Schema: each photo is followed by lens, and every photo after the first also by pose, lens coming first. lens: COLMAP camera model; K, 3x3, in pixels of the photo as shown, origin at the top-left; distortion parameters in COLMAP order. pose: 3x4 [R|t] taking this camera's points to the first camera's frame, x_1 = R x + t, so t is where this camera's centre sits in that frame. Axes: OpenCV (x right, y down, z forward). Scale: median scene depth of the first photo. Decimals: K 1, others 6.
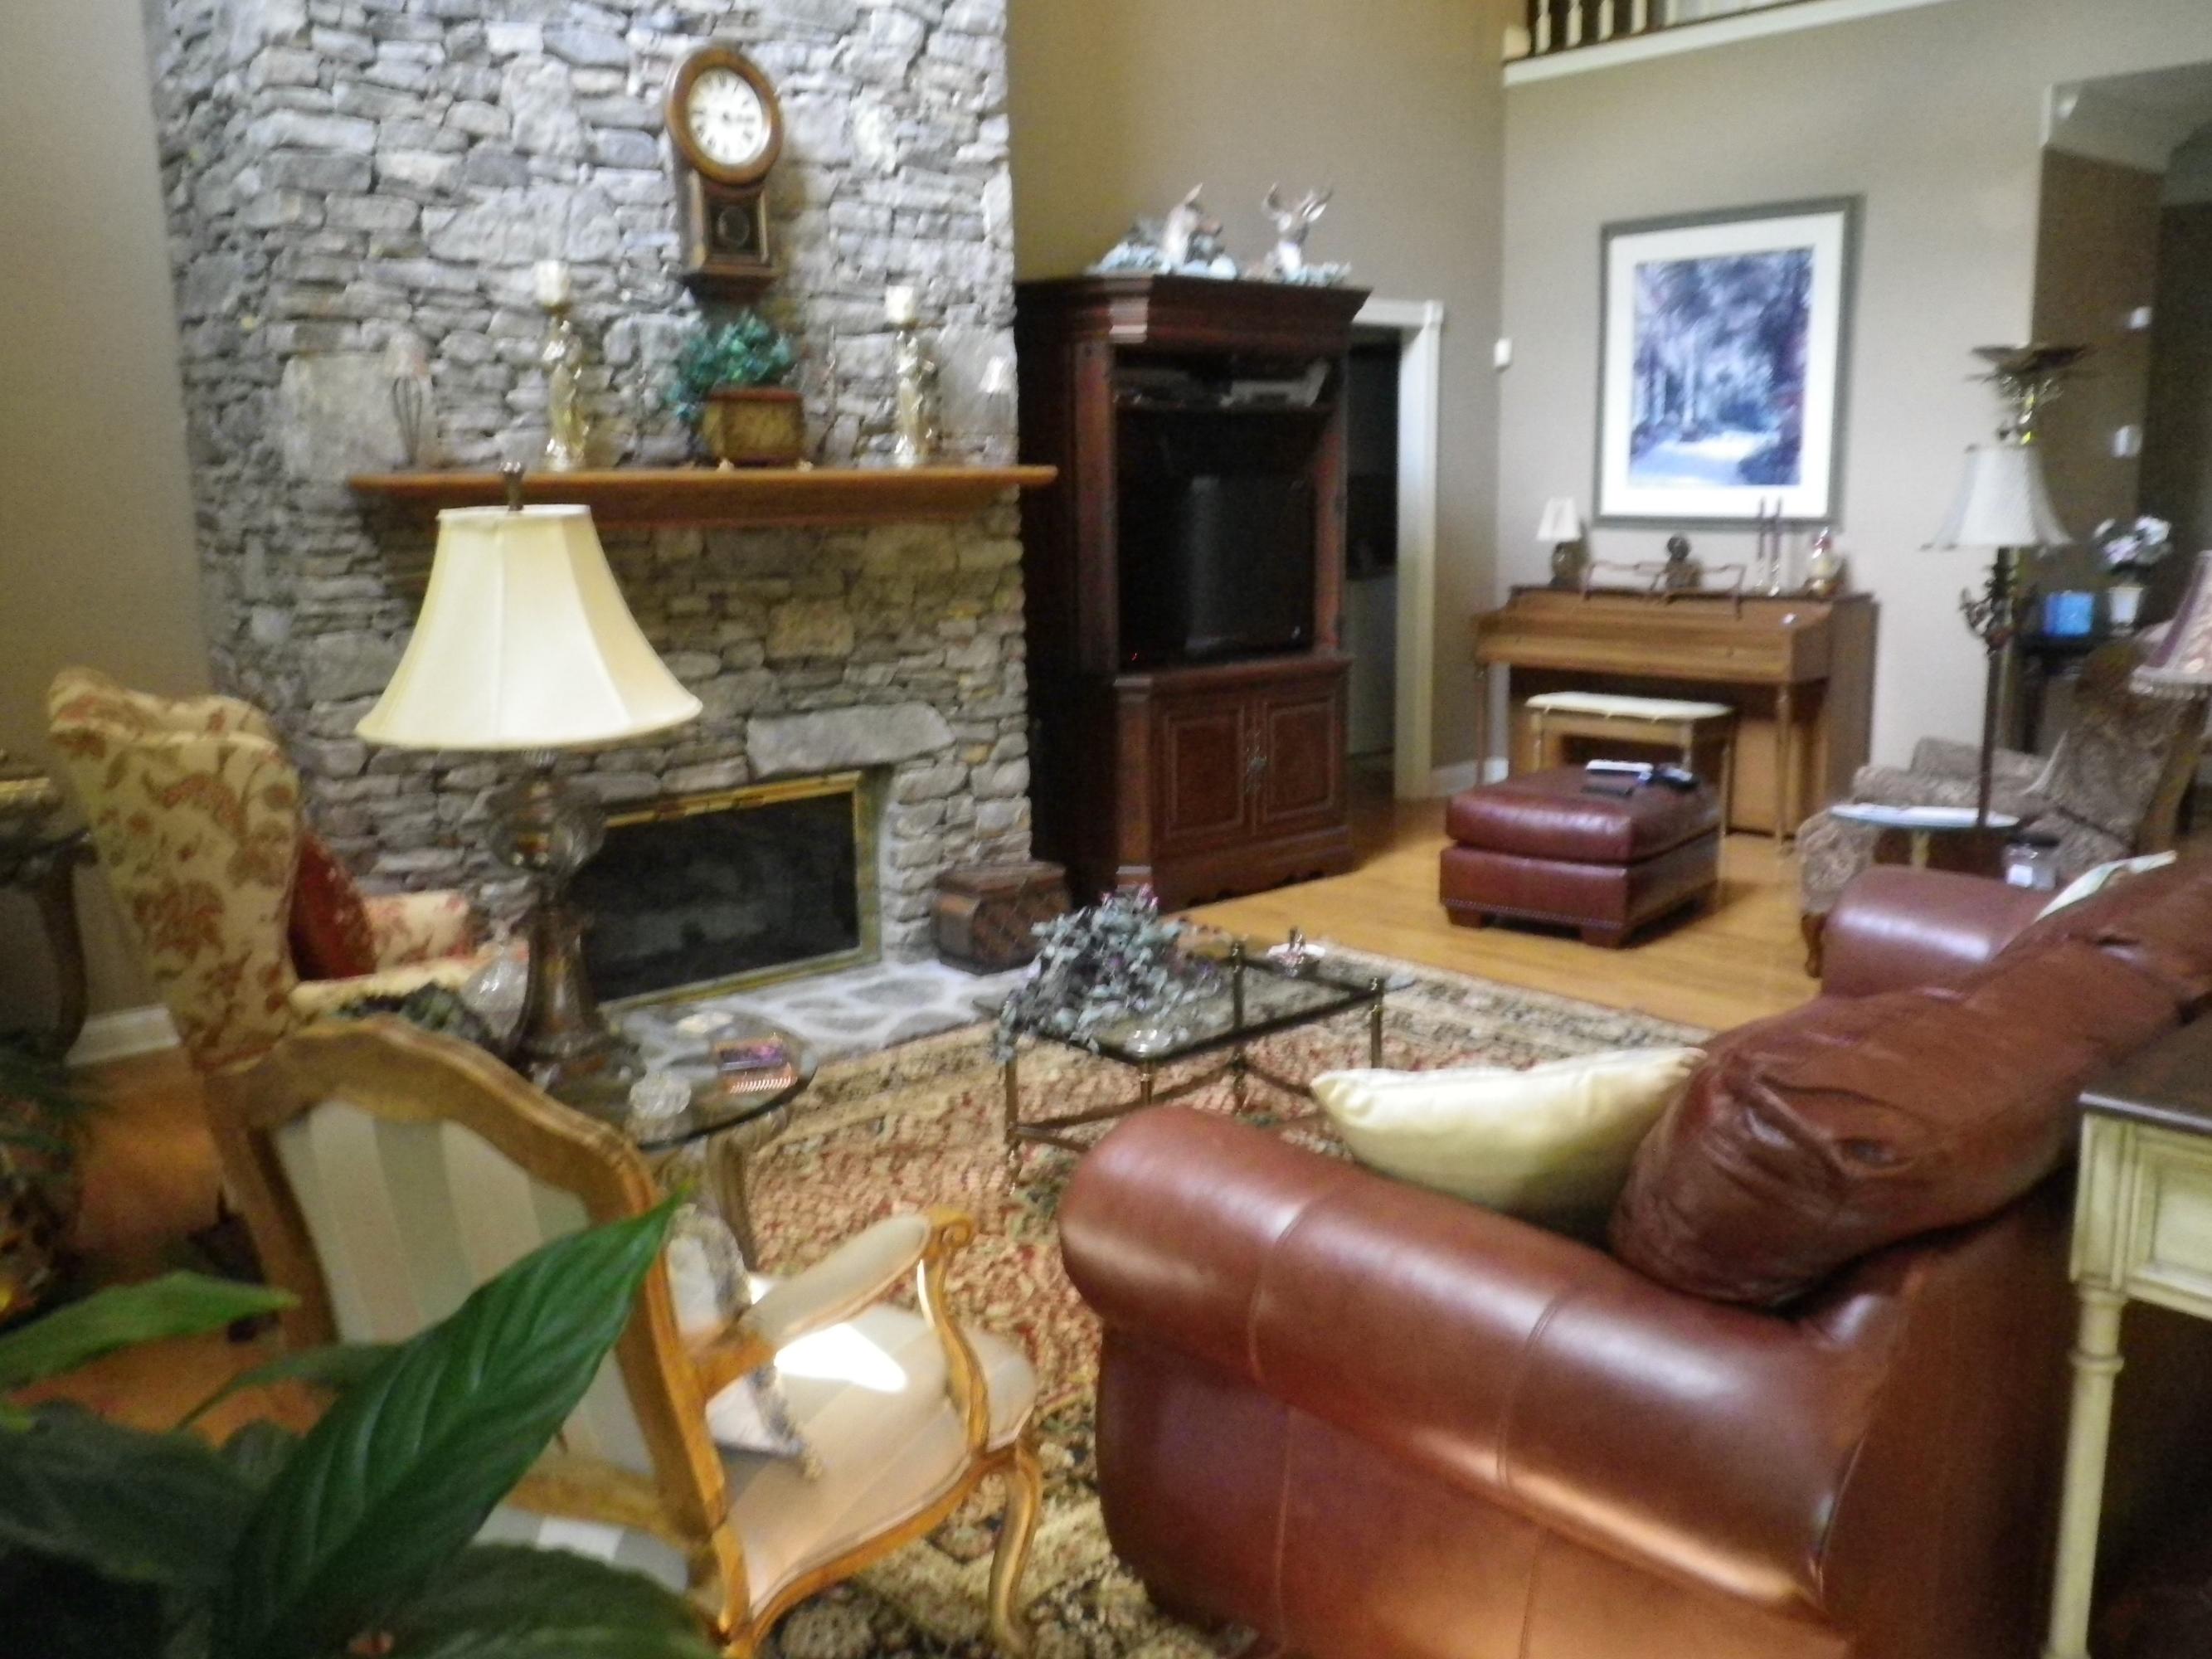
lens RADIAL K [[1872.3, 0, 1061.6], [0, 1872.3, 843.6], [0, 0, 1]] dist [-0.007861, 0.002481]
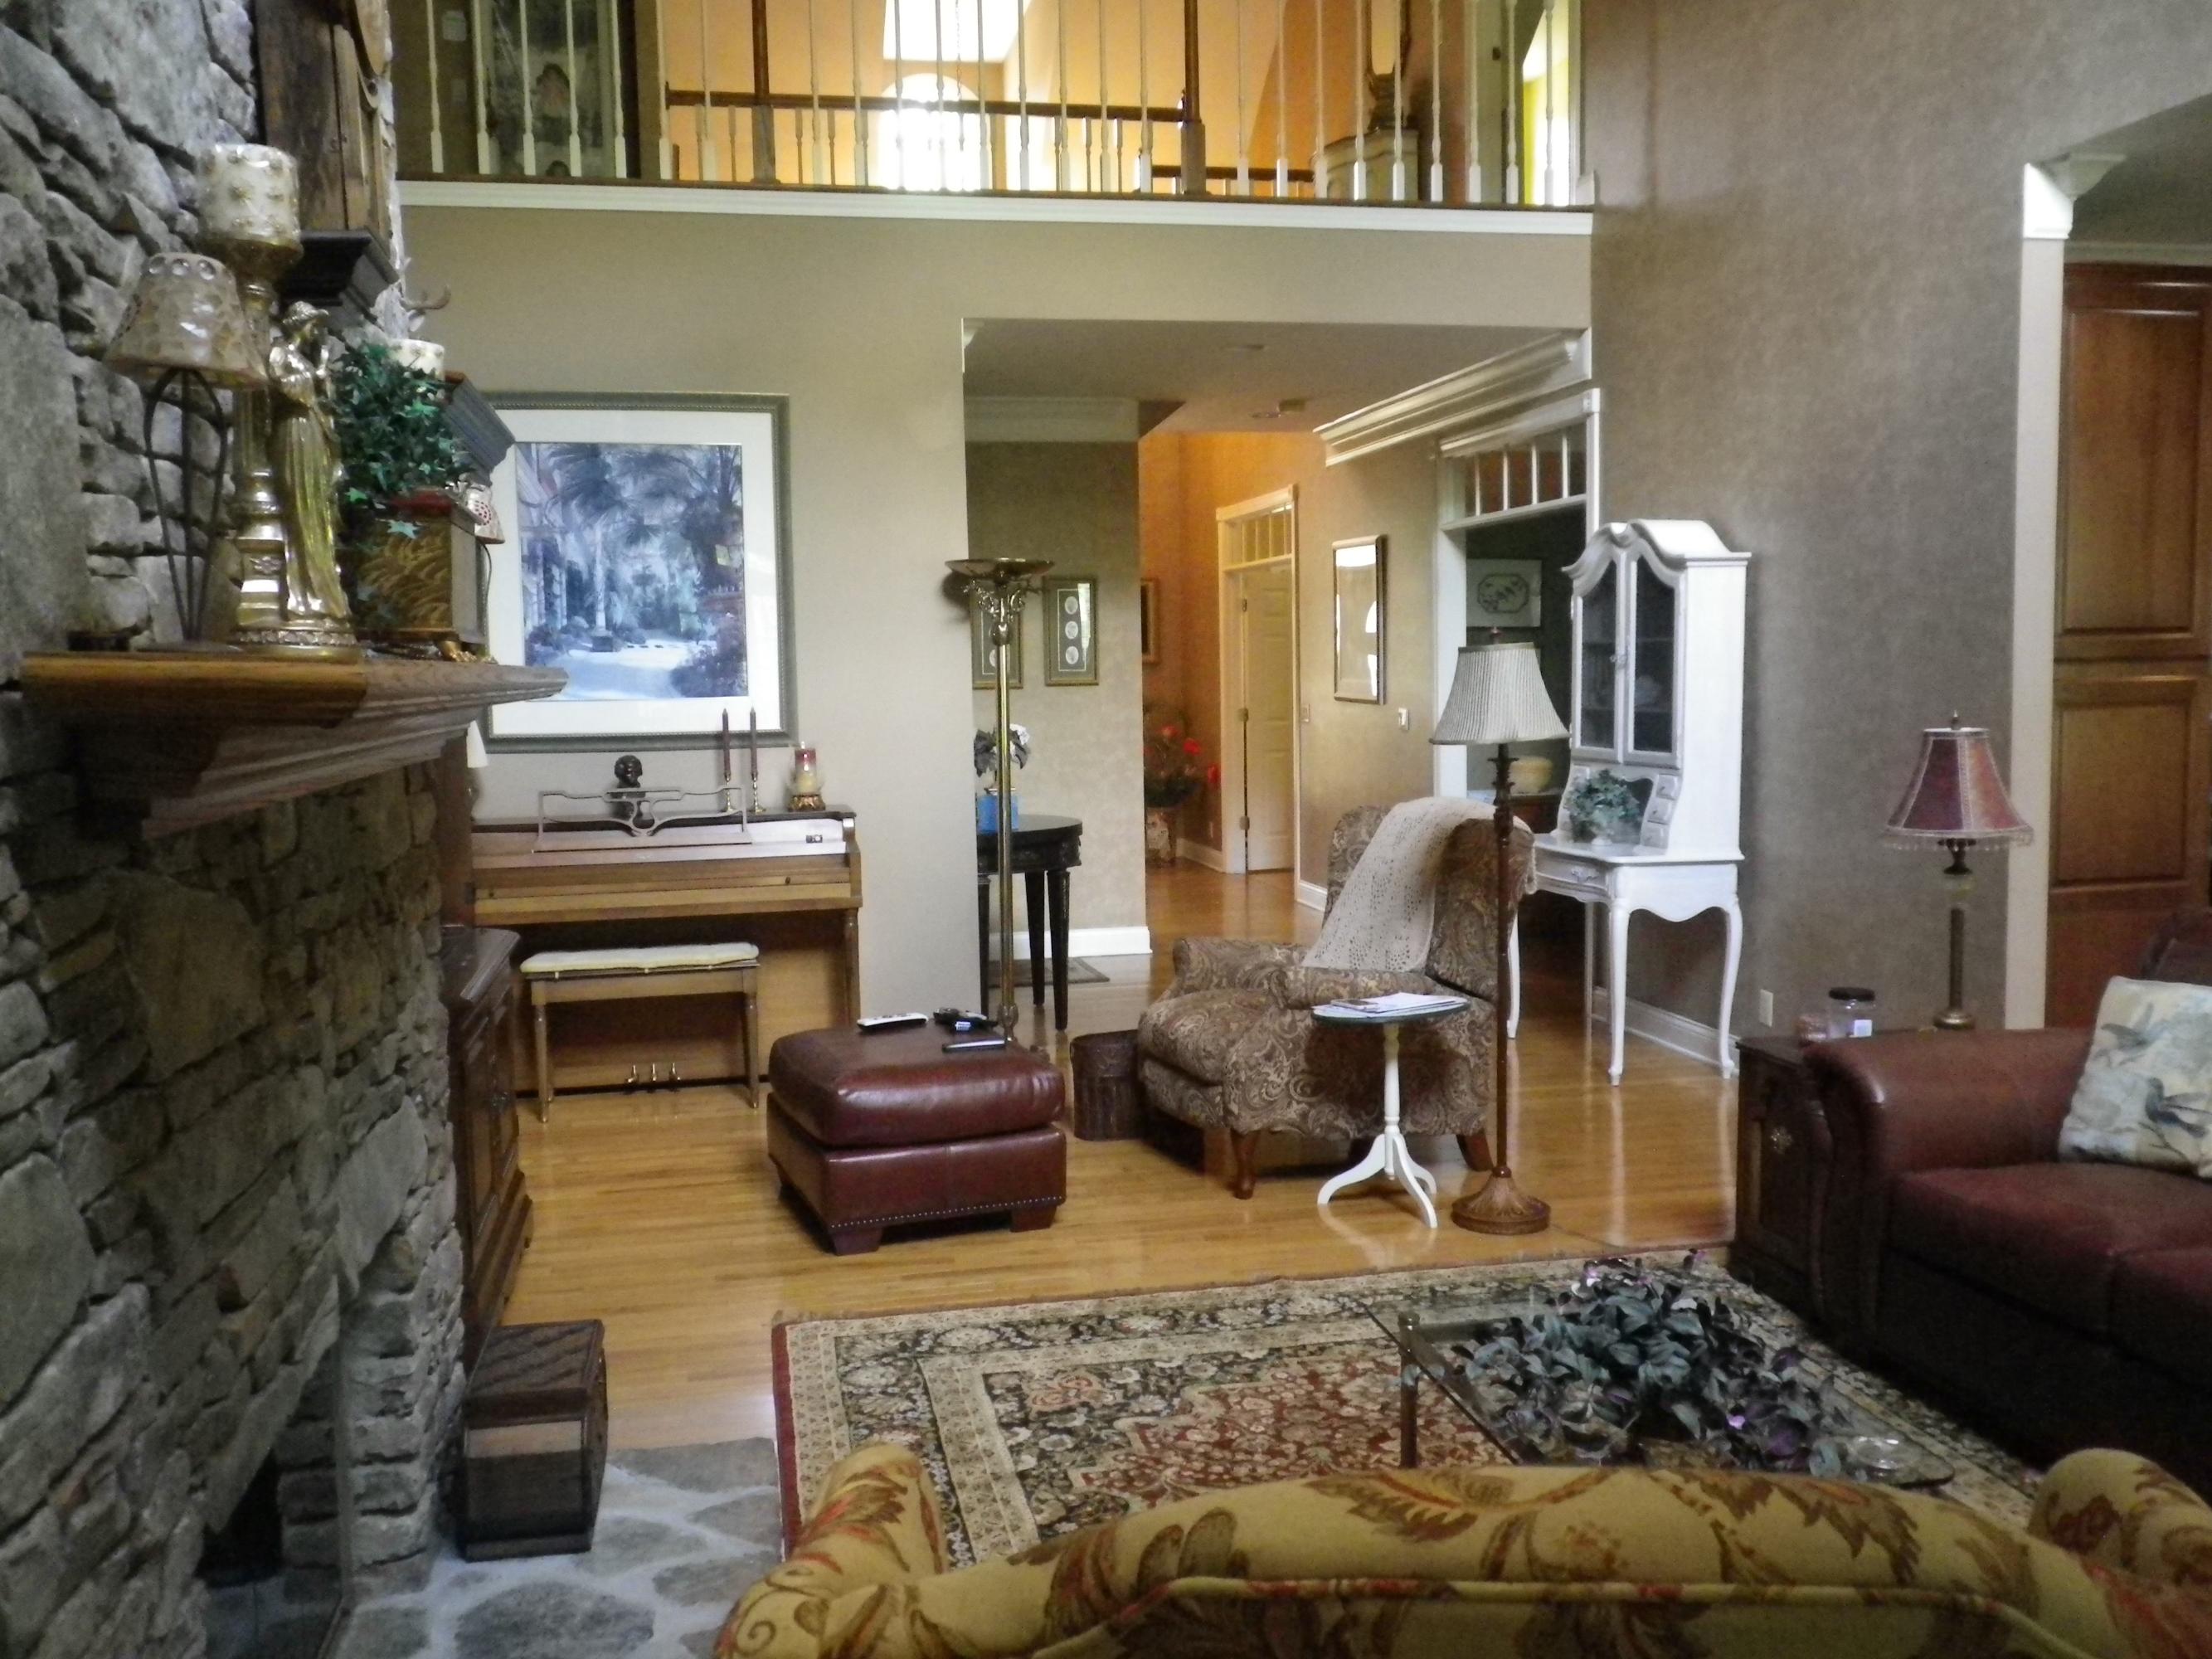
lens RADIAL K [[1872.3, 0, 1104.1], [0, 1872.3, 830.2], [0, 0, 1]] dist [-0.007861, 0.002481]
pose [[0.500523, -0.071158, 0.862794, -0.452239], [0.176369, 0.984097, -0.021152, -0.107118], [-0.847568, 0.162757, 0.505113, 0.556120]]
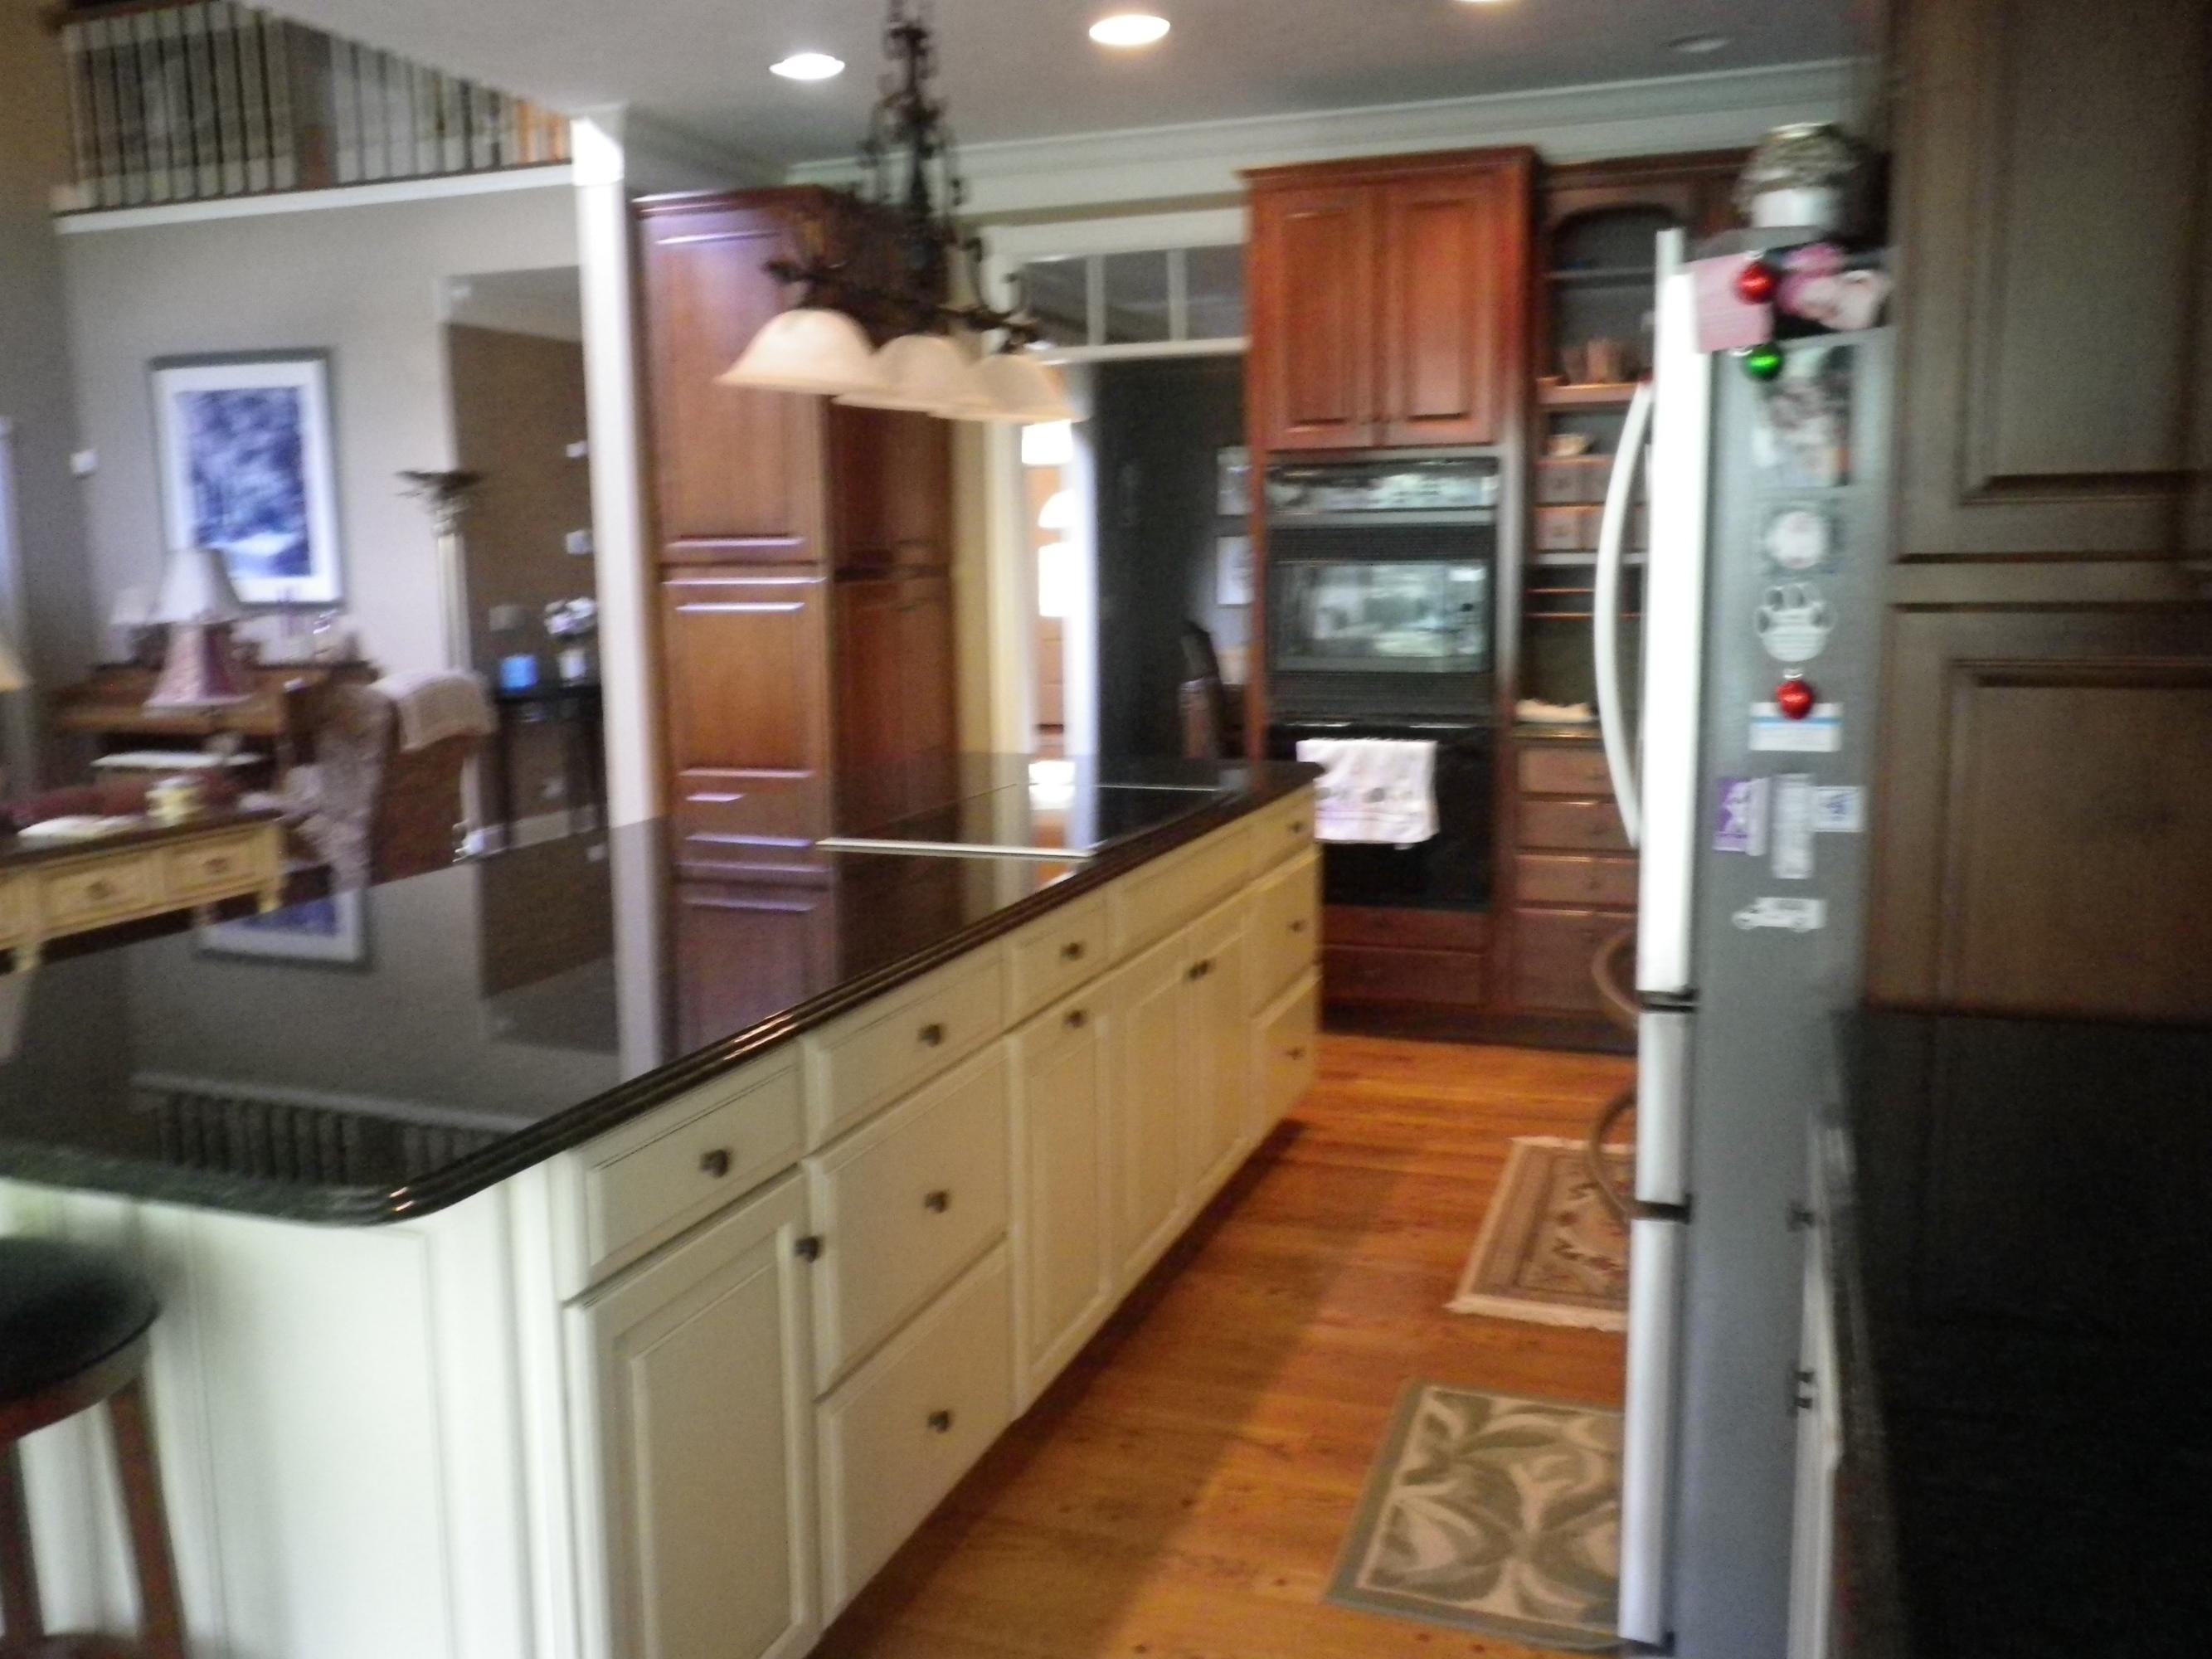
lens RADIAL K [[1872.3, 0, 1107.7], [0, 1872.3, 826.9], [0, 0, 1]] dist [-0.007861, 0.002481]
pose [[0.877038, -0.063550, 0.476199, 0.359783], [0.091319, 0.995193, -0.035375, 0.091992], [-0.471662, 0.074511, 0.878626, -0.452911]]
